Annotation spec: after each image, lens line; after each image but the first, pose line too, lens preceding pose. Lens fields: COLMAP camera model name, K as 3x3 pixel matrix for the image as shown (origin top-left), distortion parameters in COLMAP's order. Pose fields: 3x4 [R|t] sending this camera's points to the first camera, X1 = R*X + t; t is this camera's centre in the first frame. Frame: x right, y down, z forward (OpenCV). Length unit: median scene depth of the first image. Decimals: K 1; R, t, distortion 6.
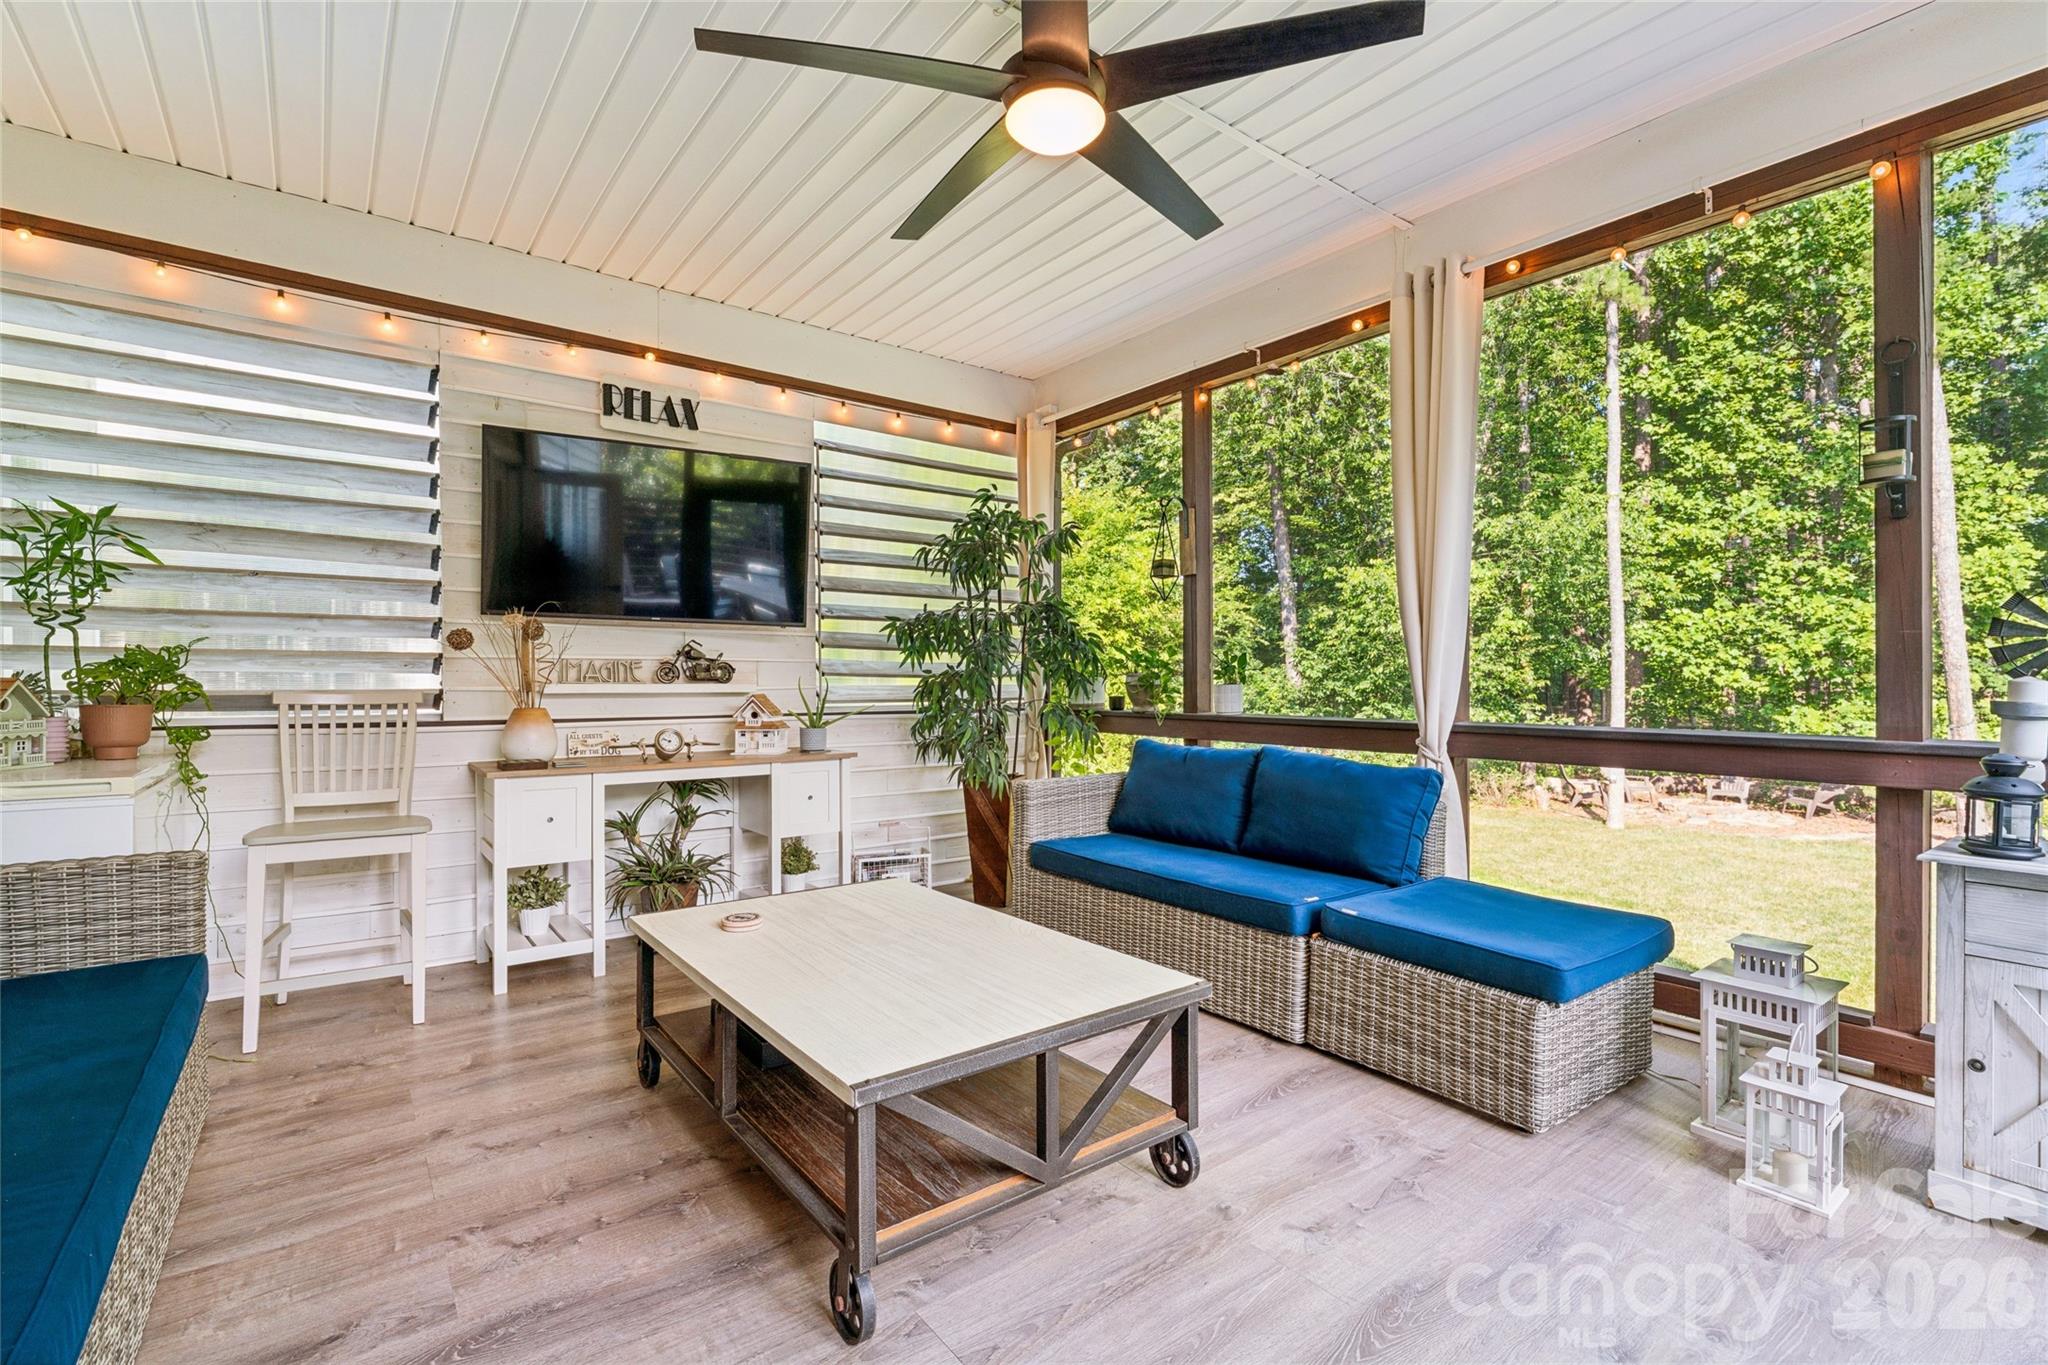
lens RADIAL K [[922.8, 0, 1019.6], [0, 922.8, 675.1], [0, 0, 1]] dist [0.000488, 0.000520]
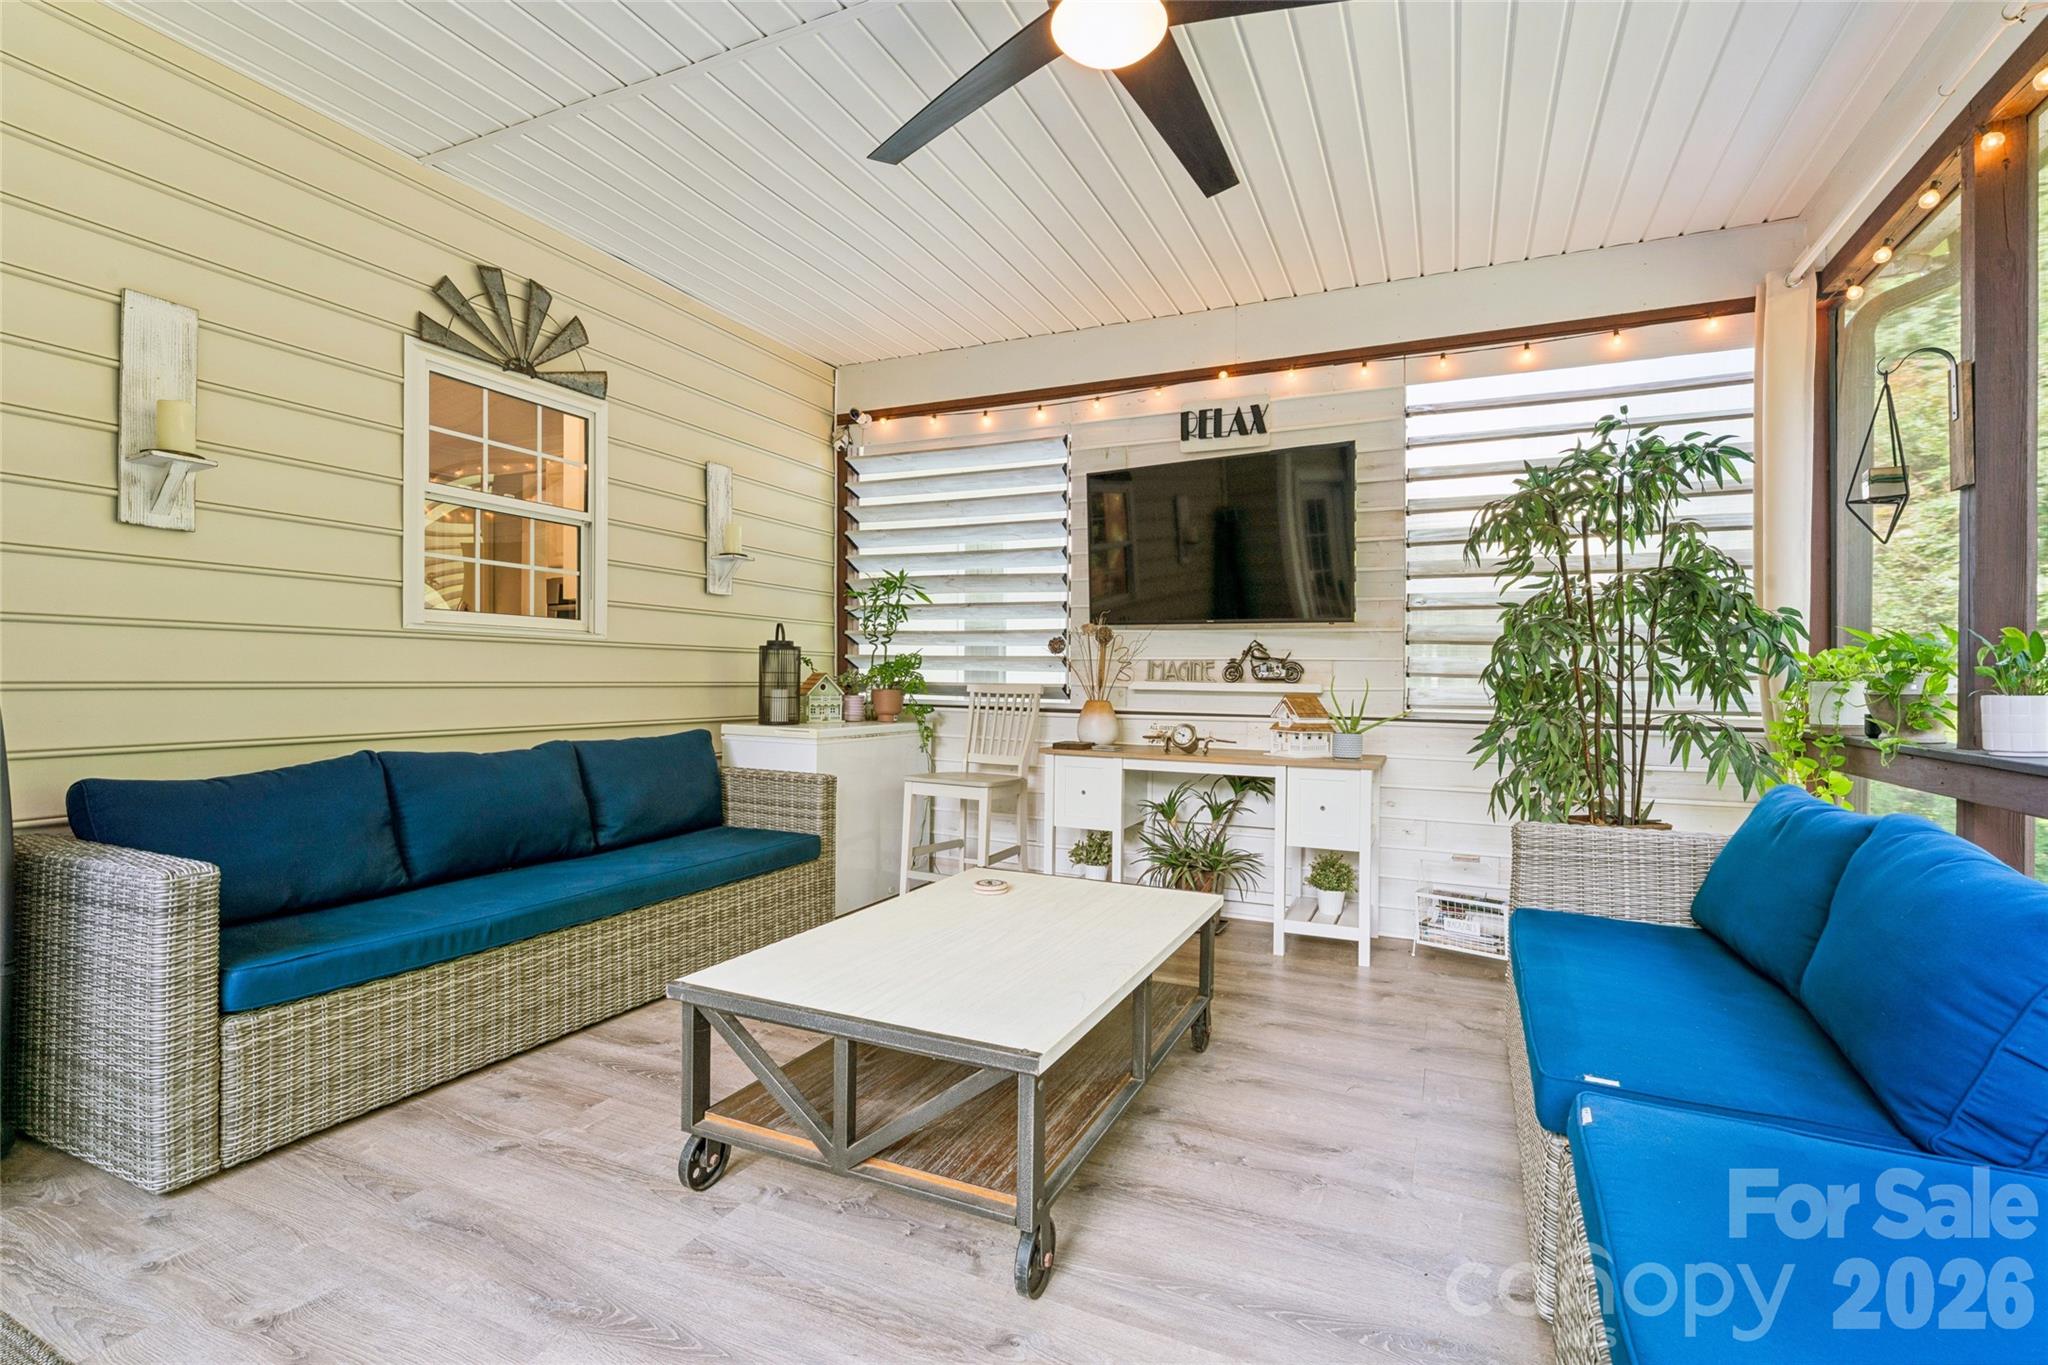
lens RADIAL K [[922.8, 0, 1019.6], [0, 922.8, 675.1], [0, 0, 1]] dist [0.000488, 0.000520]
pose [[0.466507, 0.003058, -0.884512, 0.439477], [-0.007816, 0.999969, -0.000665, 0.003743], [0.884483, 0.007224, 0.466516, 0.301902]]
